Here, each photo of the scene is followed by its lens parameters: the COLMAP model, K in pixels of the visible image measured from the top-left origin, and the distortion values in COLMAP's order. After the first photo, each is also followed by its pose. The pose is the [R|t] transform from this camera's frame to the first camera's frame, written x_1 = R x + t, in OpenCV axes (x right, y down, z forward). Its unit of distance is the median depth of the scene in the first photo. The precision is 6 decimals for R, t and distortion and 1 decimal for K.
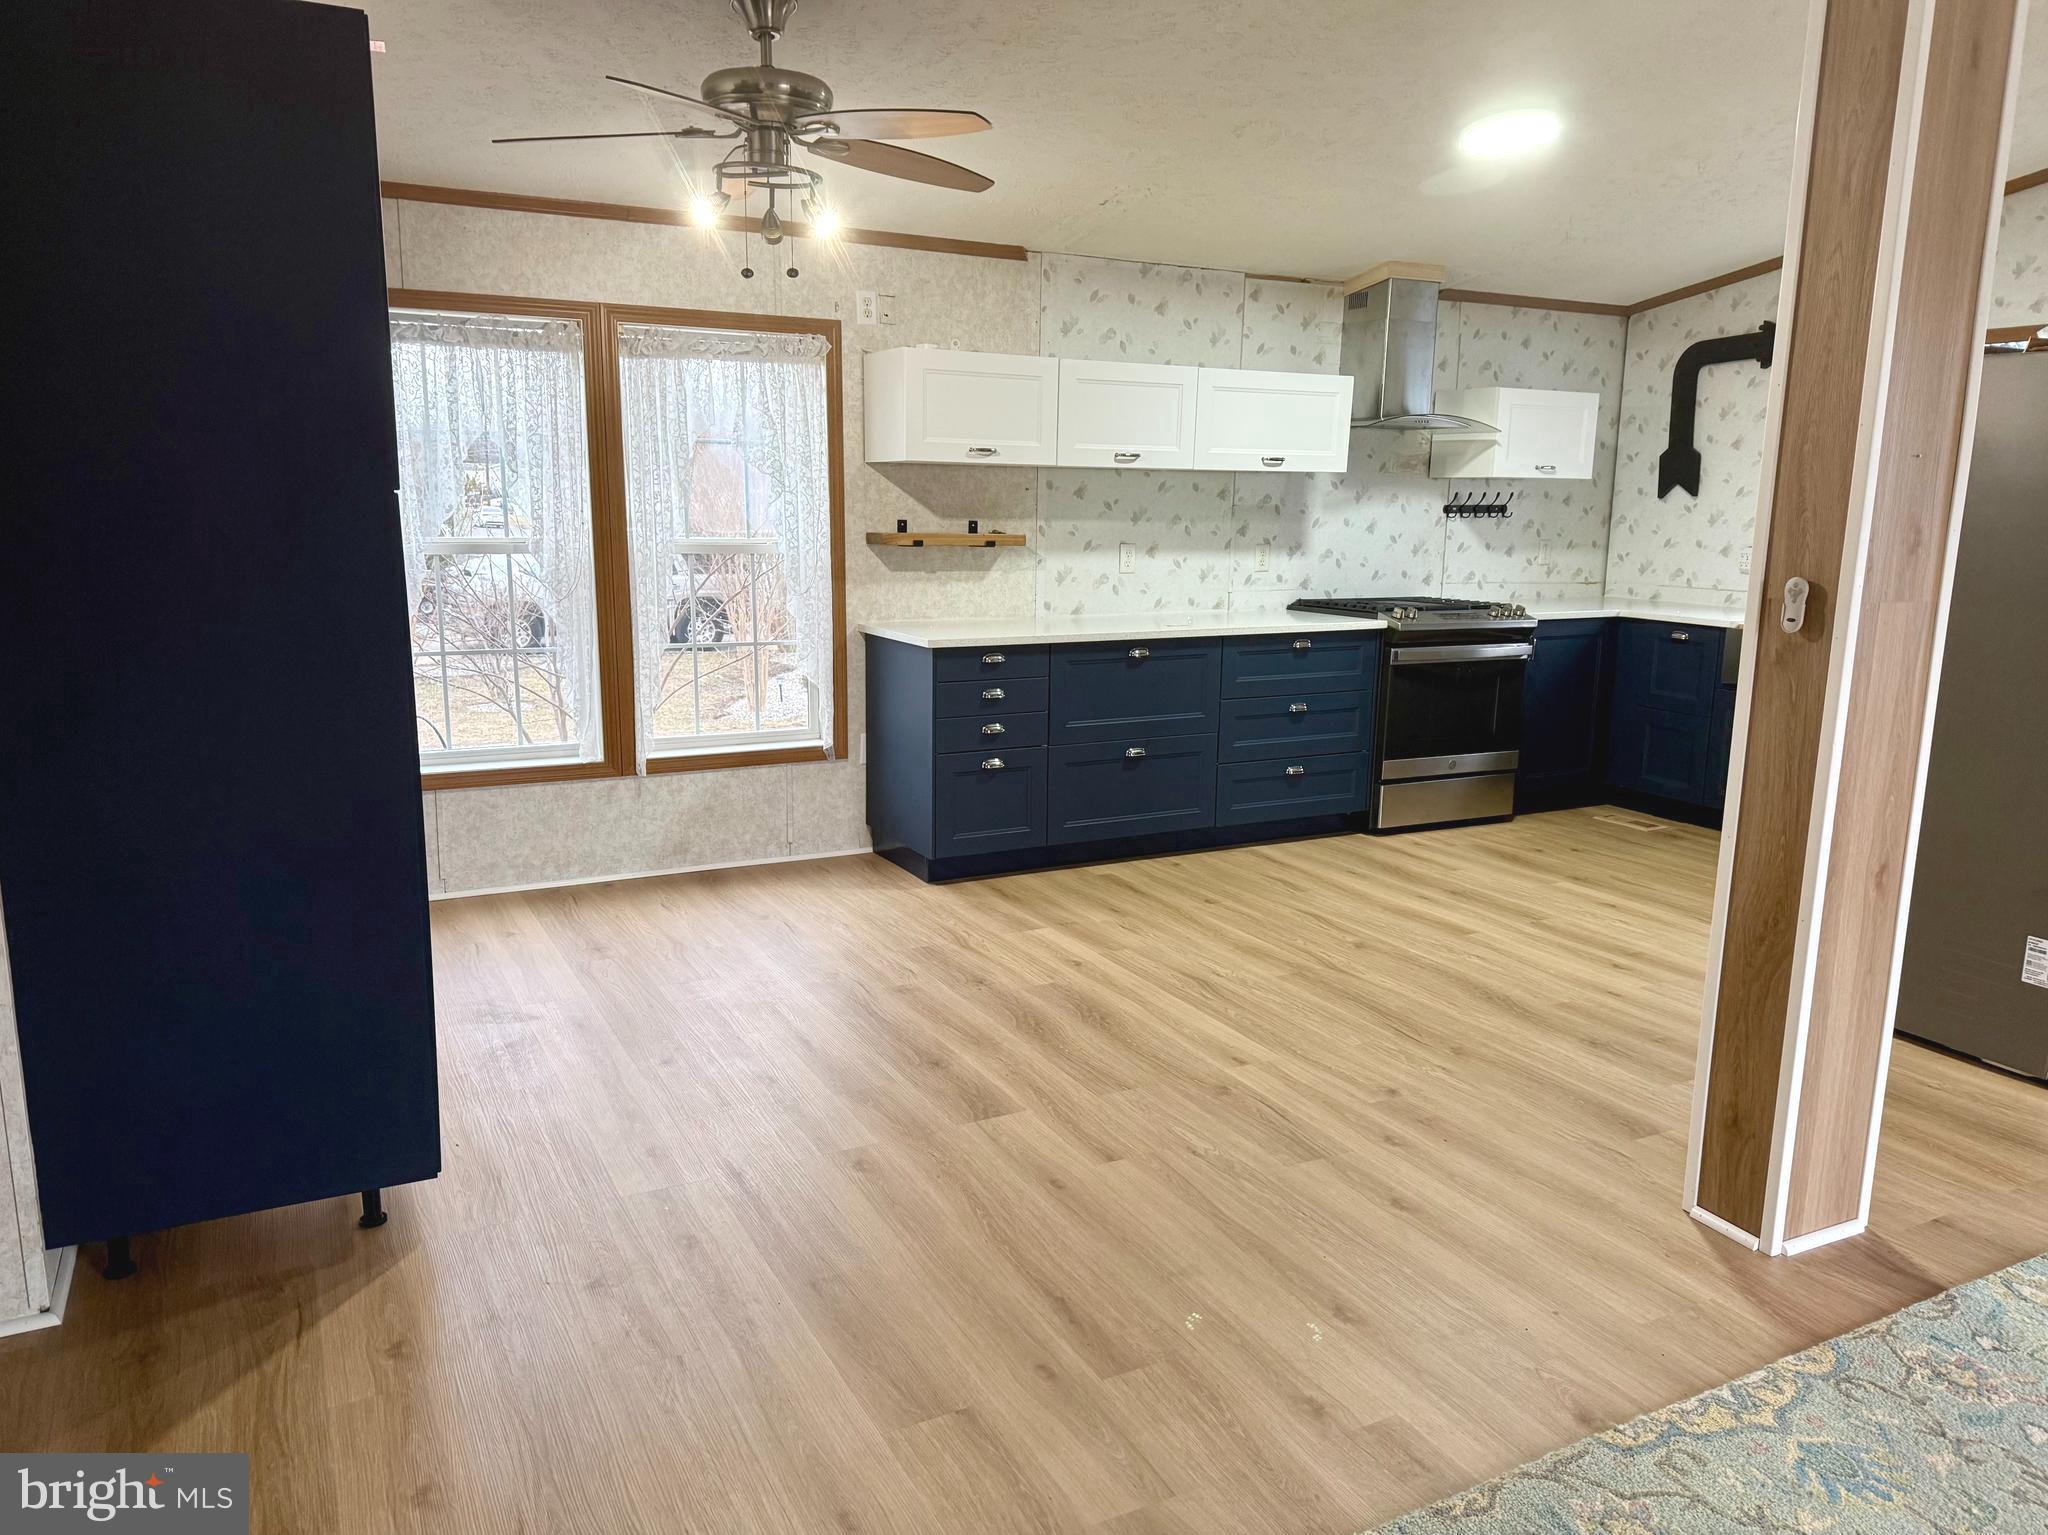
lens RADIAL K [[1426.5, 0, 1019.4], [0, 1426.5, 777.5], [0, 0, 1]] dist [0.136926, -0.213438]
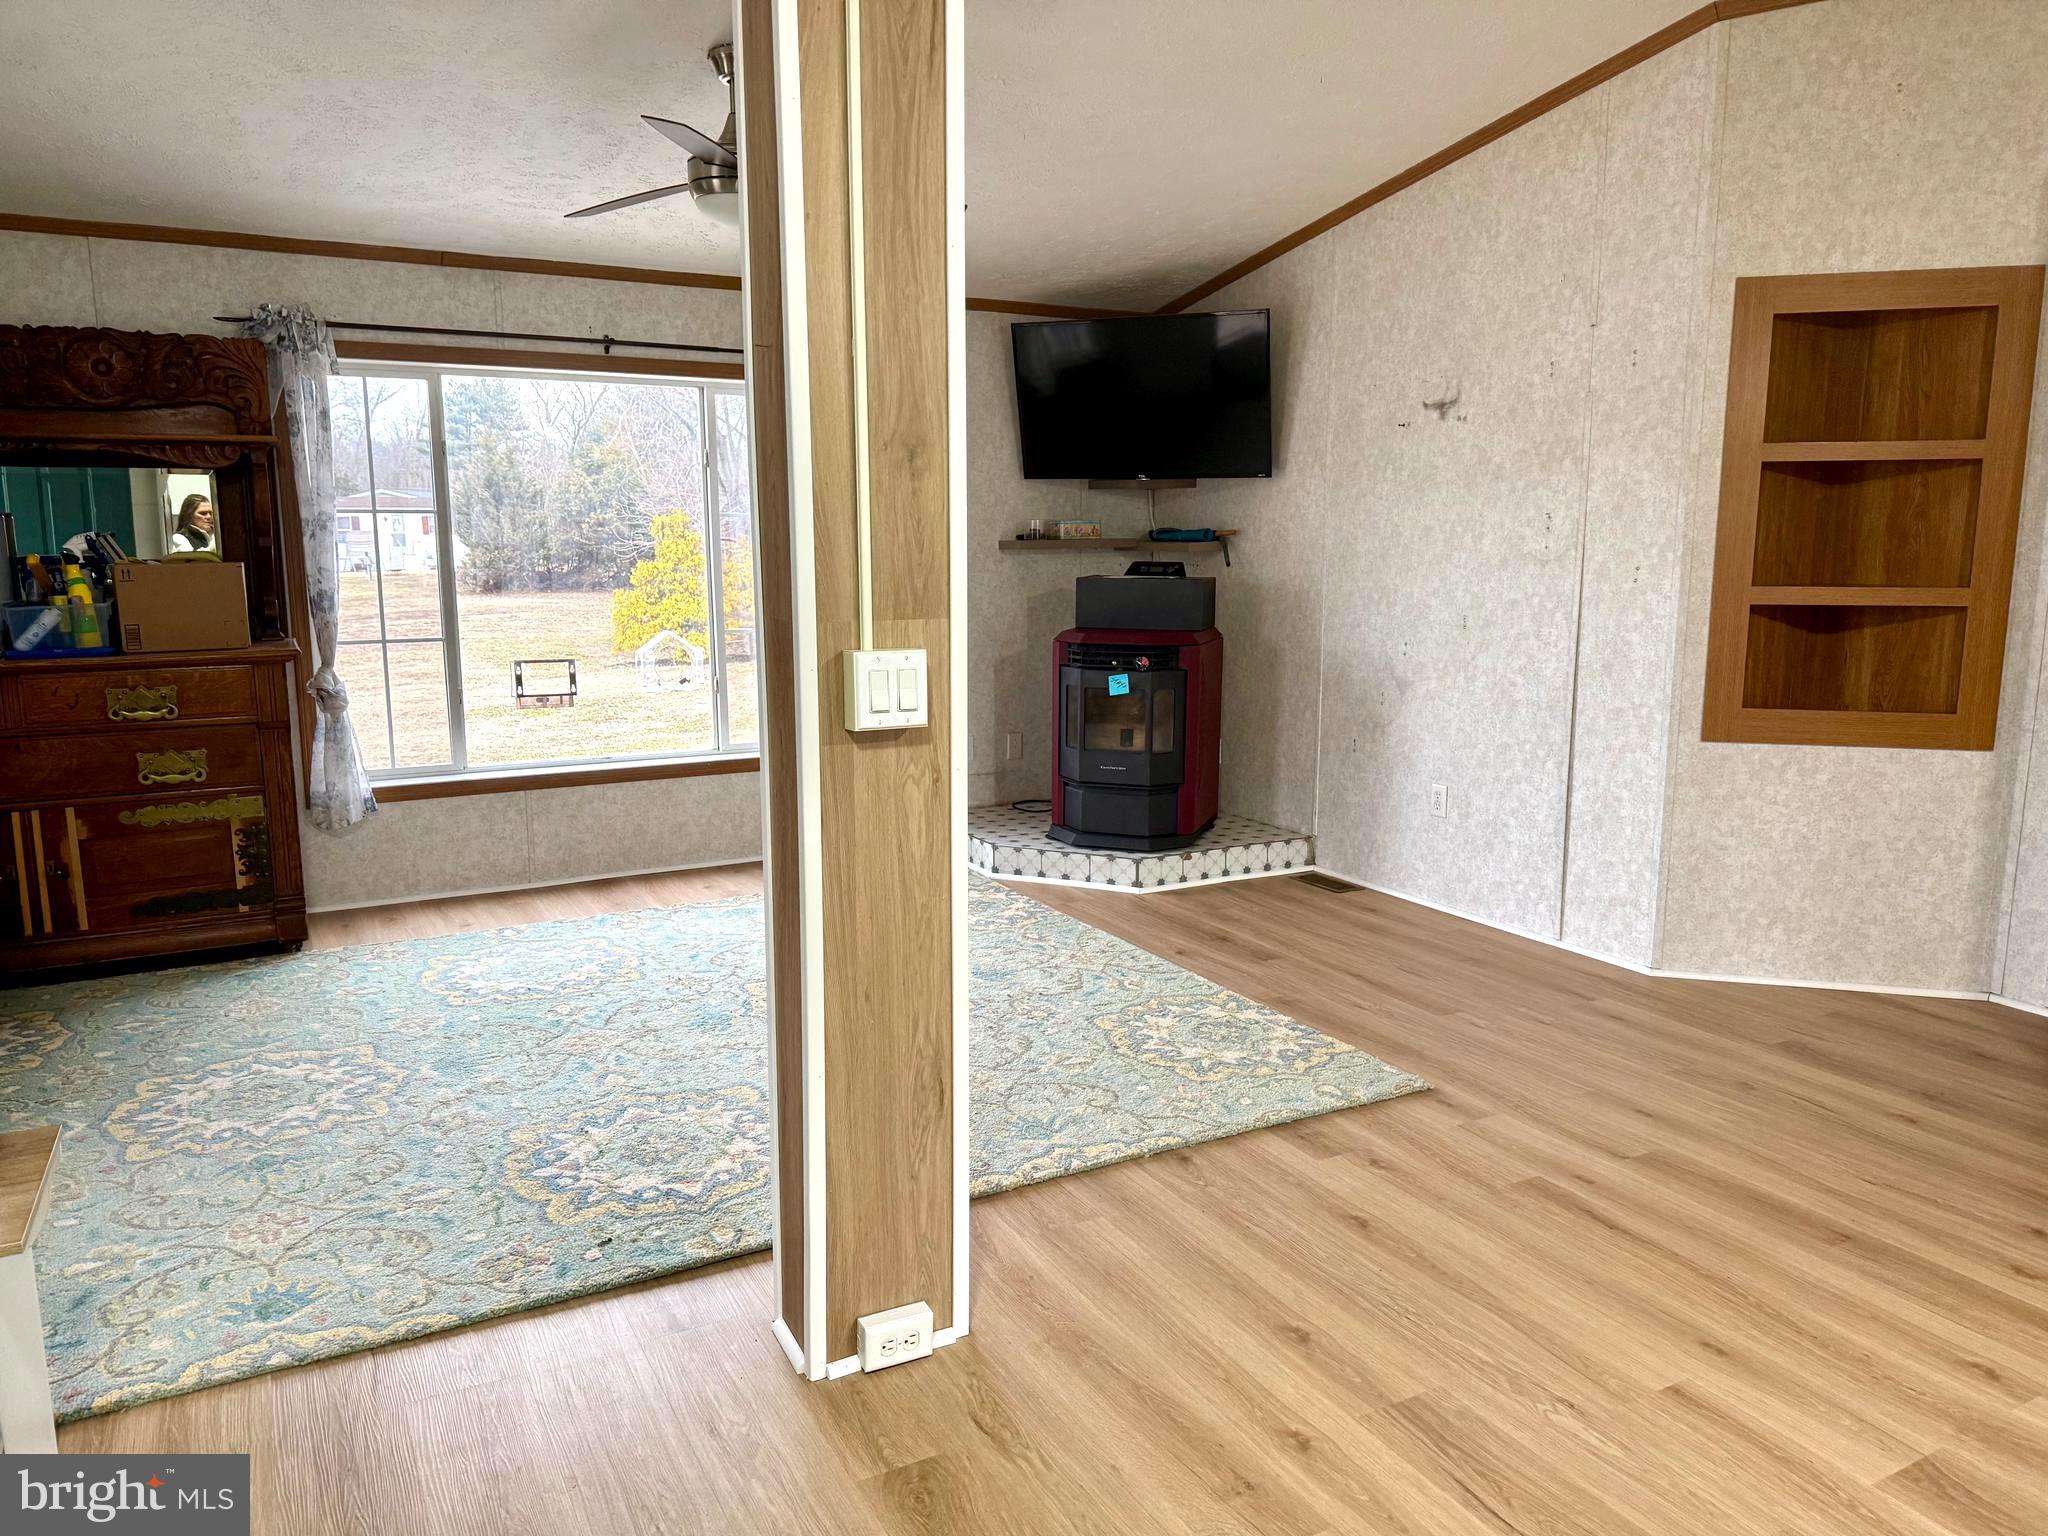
lens RADIAL K [[1423.5, 0, 1035.0], [0, 1423.5, 768.3], [0, 0, 1]] dist [0.111403, -0.163838]
pose [[-0.999765, -0.010711, -0.018821, 0.262187], [-0.016663, 0.935600, 0.352667, -0.188393], [0.013831, 0.352898, -0.935560, 1.004627]]
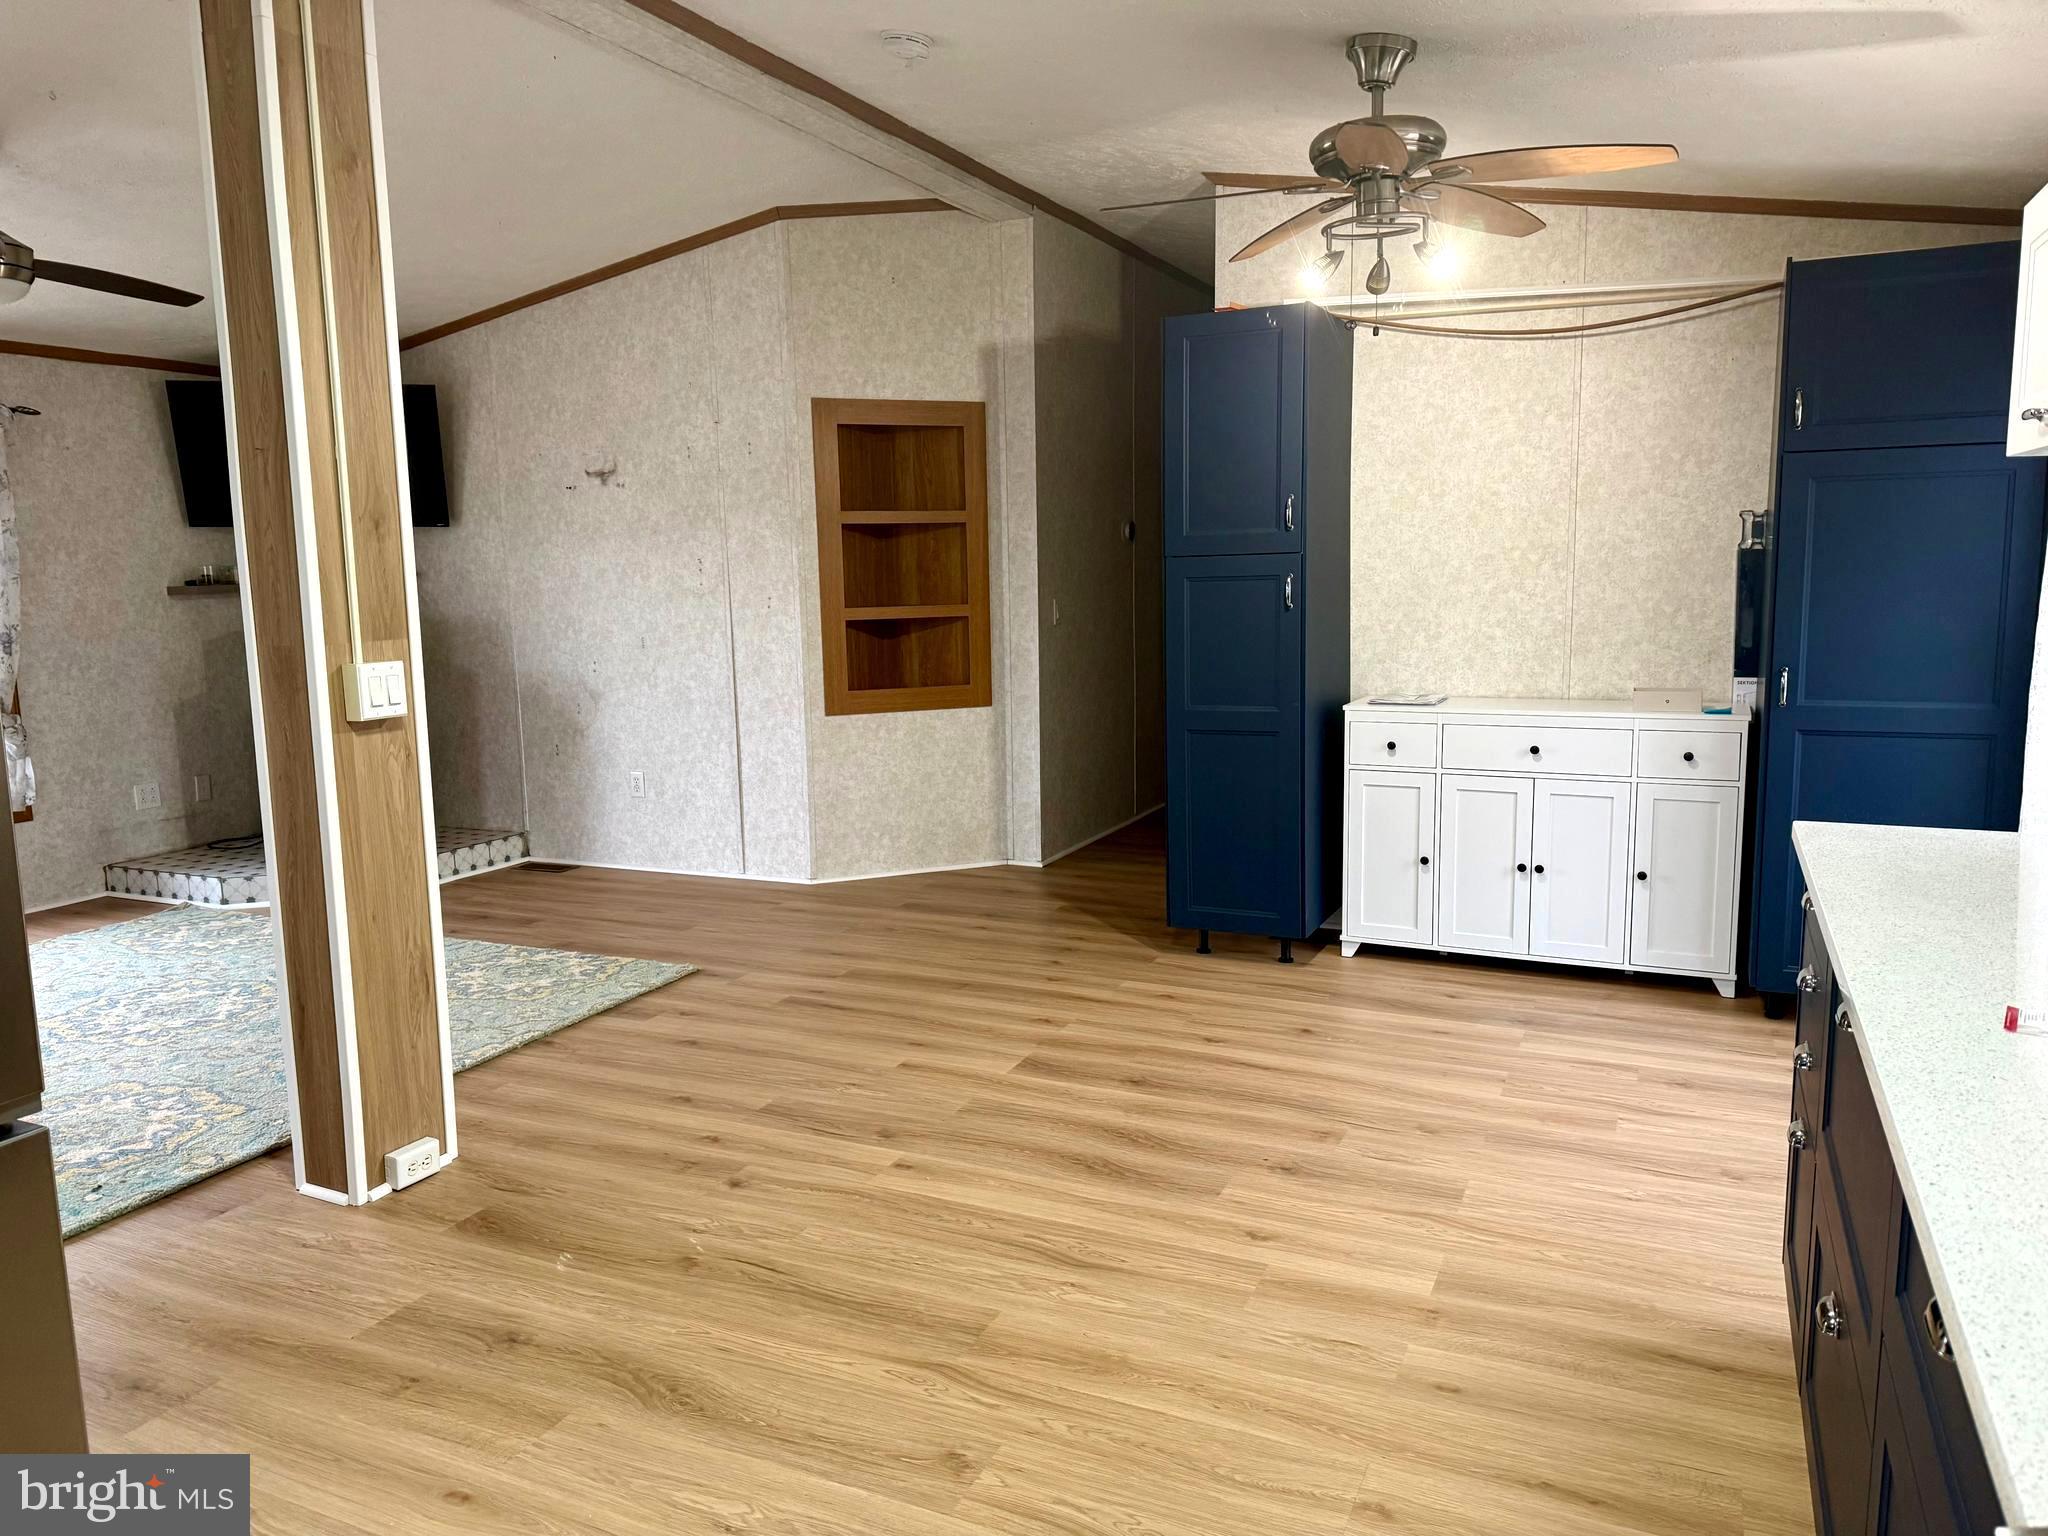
lens RADIAL K [[1424.5, 0, 1012.7], [0, 1424.5, 763.5], [0, 0, 1]] dist [0.135052, -0.215053]
pose [[-0.797130, 0.086681, -0.597553, 0.464344], [-0.109026, 0.952713, 0.283640, -0.234599], [0.593882, 0.291247, -0.749986, 1.233574]]
